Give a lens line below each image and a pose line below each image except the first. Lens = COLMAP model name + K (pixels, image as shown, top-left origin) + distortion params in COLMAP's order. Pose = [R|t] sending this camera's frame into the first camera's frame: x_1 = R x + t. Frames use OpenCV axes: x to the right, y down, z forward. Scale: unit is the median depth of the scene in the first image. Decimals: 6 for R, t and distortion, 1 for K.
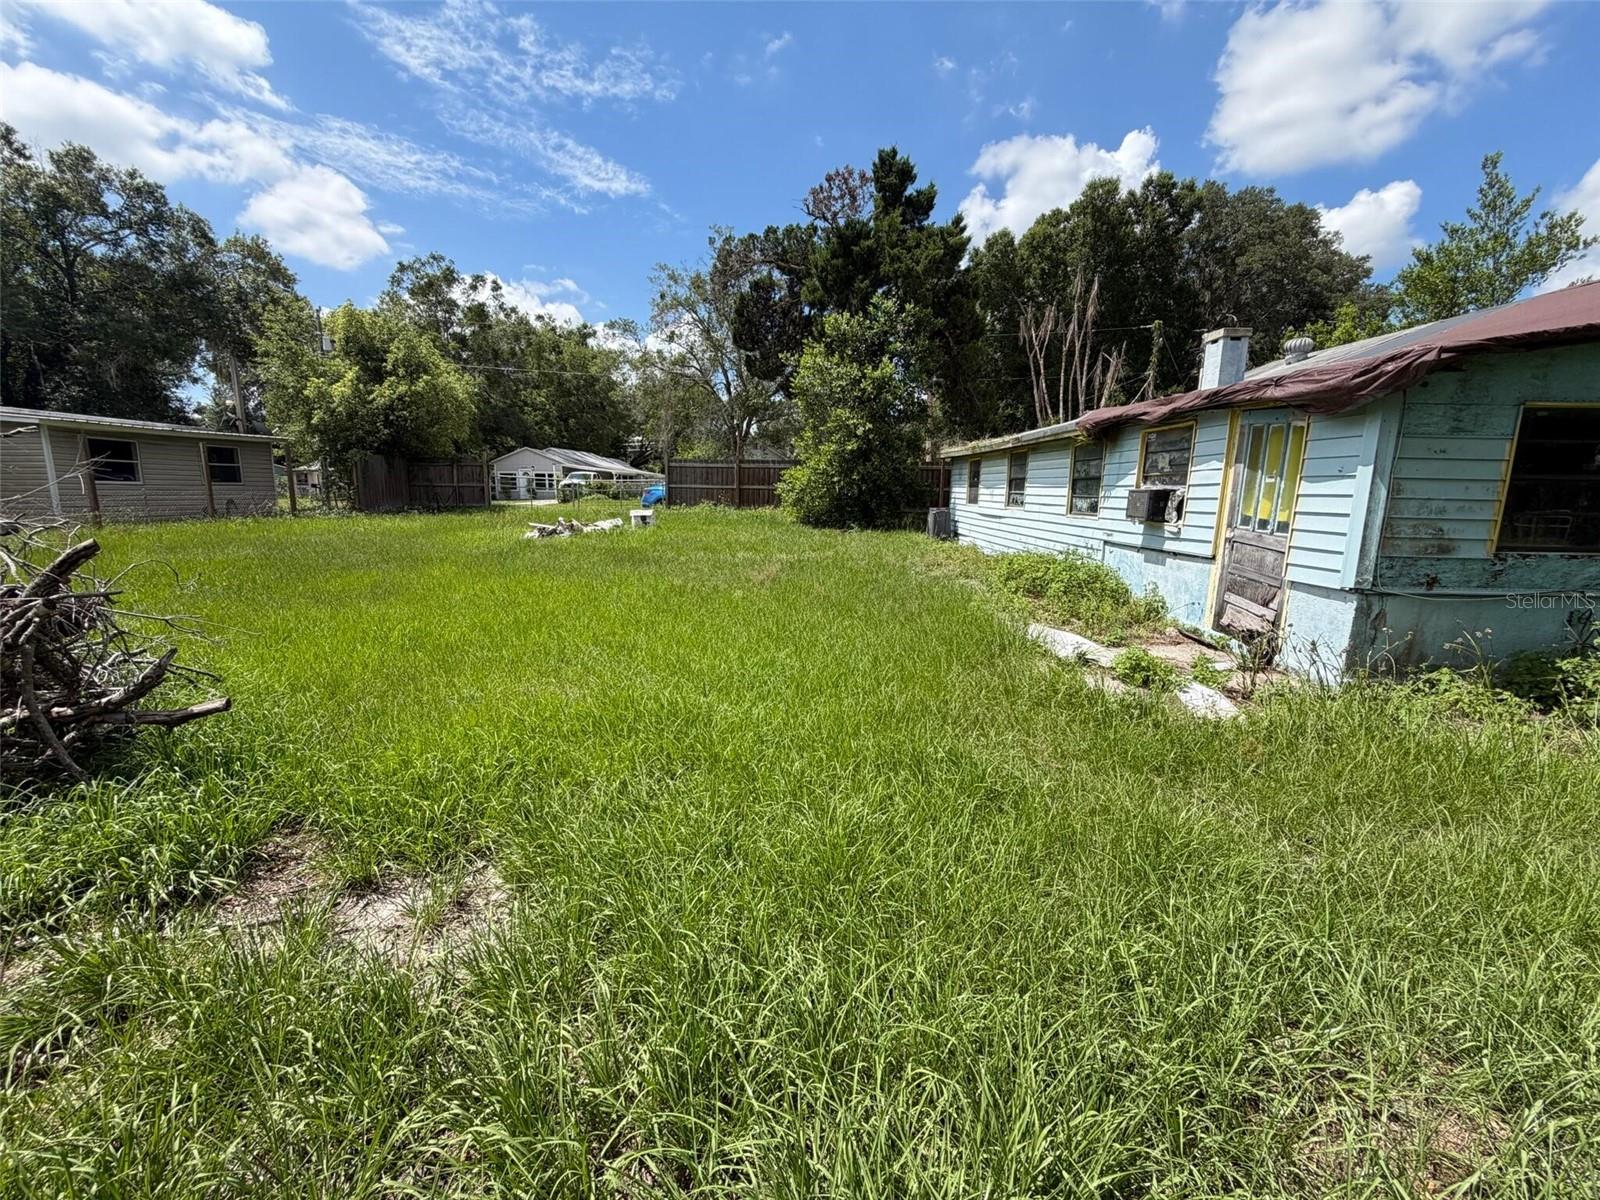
lens RADIAL K [[645.3, 0, 800.0], [0, 645.3, 600.0], [0, 0, 1]] dist [0.000119, 0.000154]
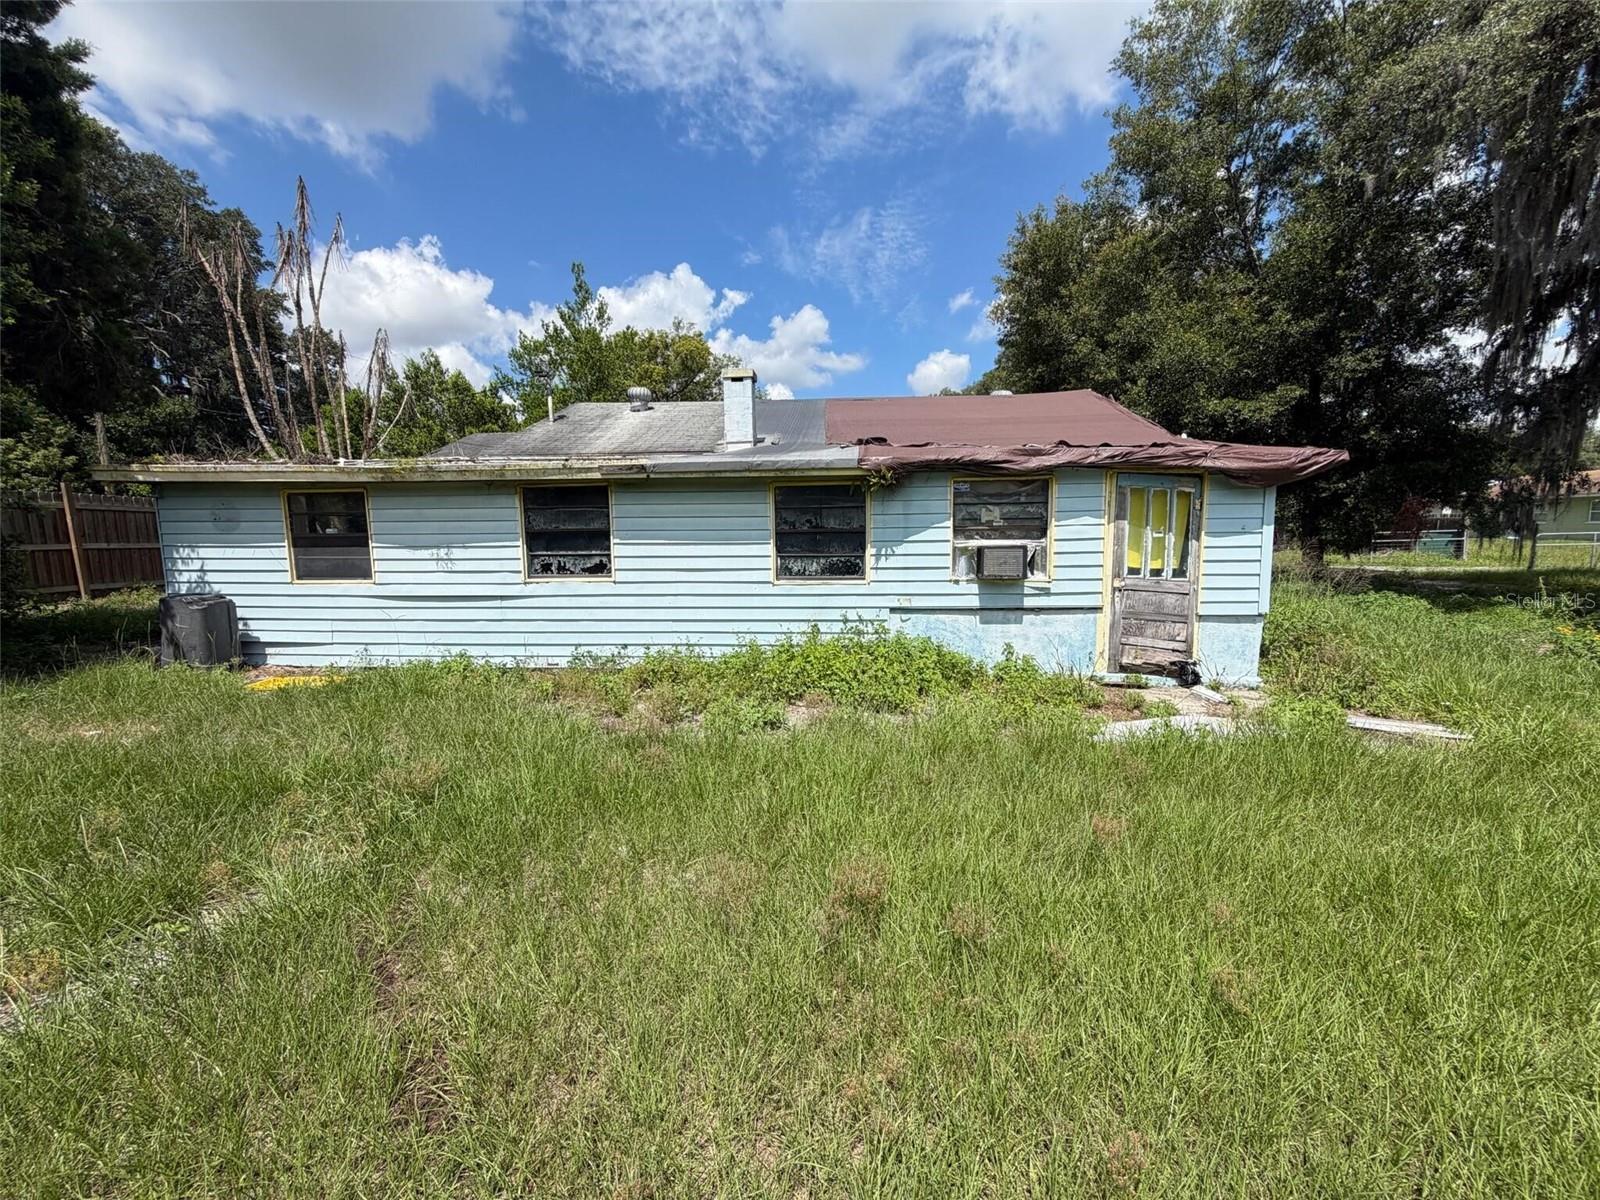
lens RADIAL K [[645.3, 0, 800.0], [0, 645.3, 600.0], [0, 0, 1]] dist [0.000119, 0.000154]
pose [[0.093059, -0.121238, 0.988252, -0.413129], [0.180610, 0.978148, 0.102991, -0.253205], [-0.979142, 0.168904, 0.112922, 1.253550]]
